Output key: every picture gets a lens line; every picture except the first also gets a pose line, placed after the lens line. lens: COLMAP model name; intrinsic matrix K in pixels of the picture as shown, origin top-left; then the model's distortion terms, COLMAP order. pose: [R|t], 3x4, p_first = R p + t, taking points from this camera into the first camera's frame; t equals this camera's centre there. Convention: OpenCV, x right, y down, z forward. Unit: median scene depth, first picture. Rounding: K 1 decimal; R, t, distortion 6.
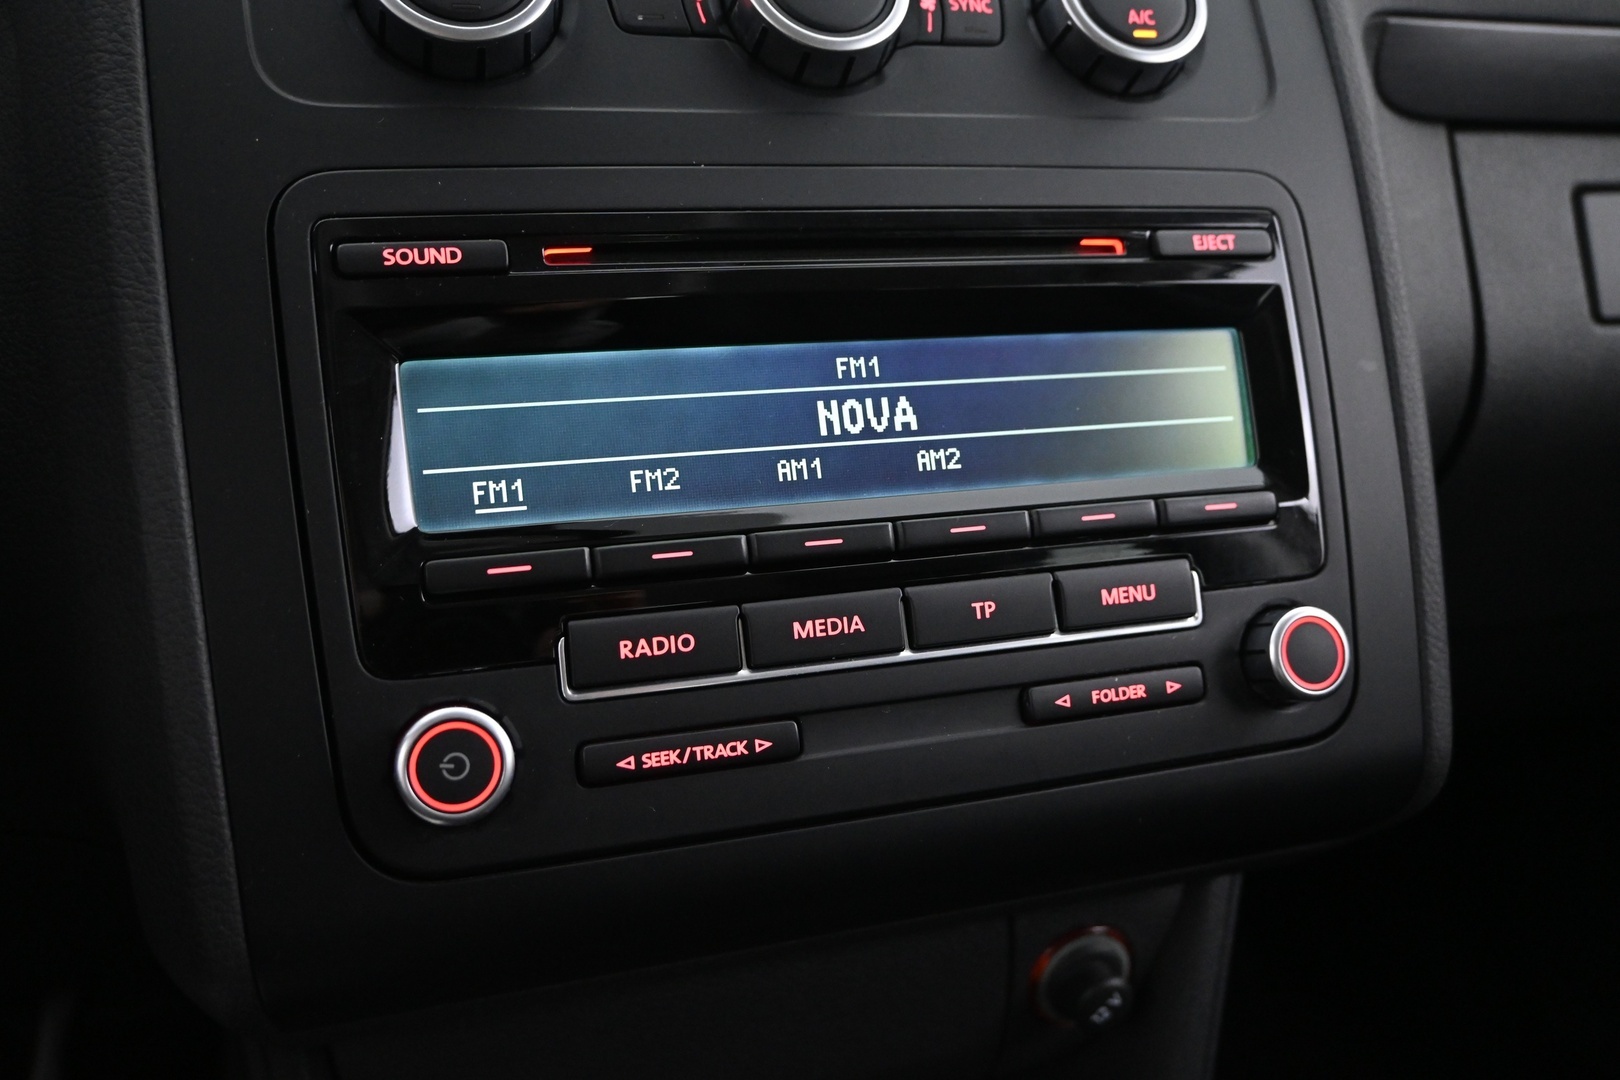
lens RADIAL K [[1282.6, 0, 812.1], [0, 1282.6, 547.7], [0, 0, 1]] dist [-0.004365, 0.005174]
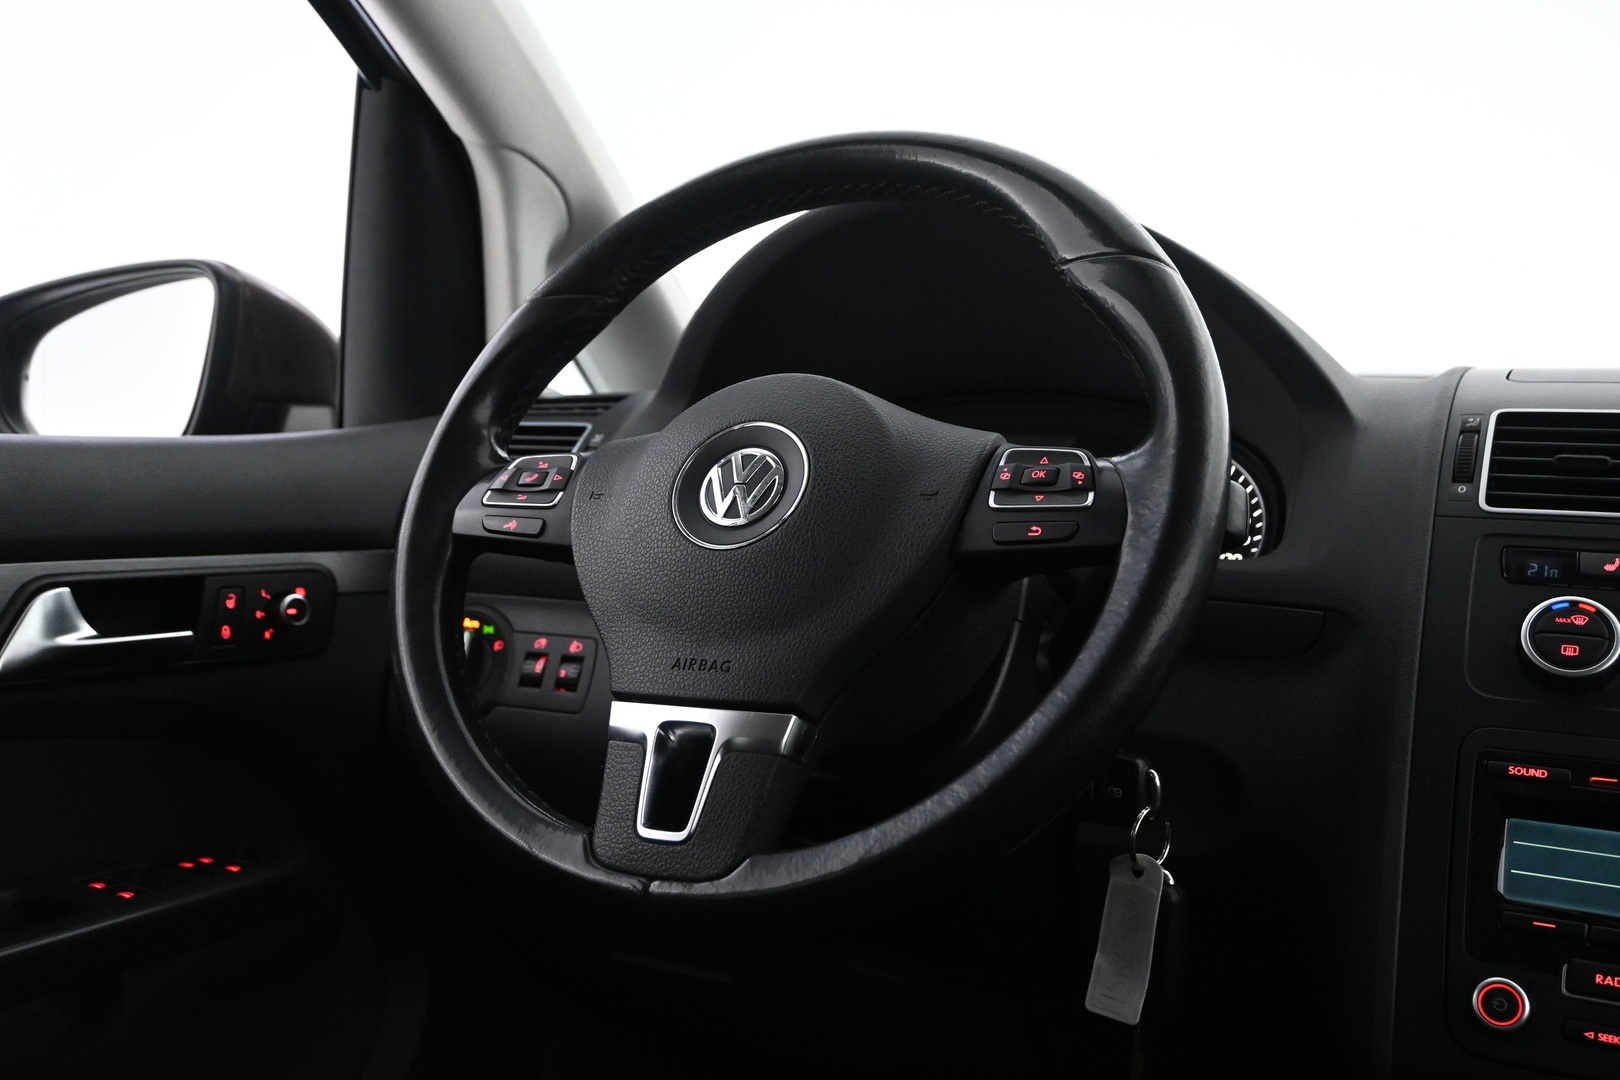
lens RADIAL K [[1483.4, 0, 813.4], [0, 1483.4, 537.7], [0, 0, 1]] dist [-0.000122, 0.000000]
pose [[0.693913, 0.053005, -0.718106, 0.624194], [-0.257966, 0.949390, -0.179198, 0.154009], [0.672264, 0.309595, 0.672467, -1.587040]]
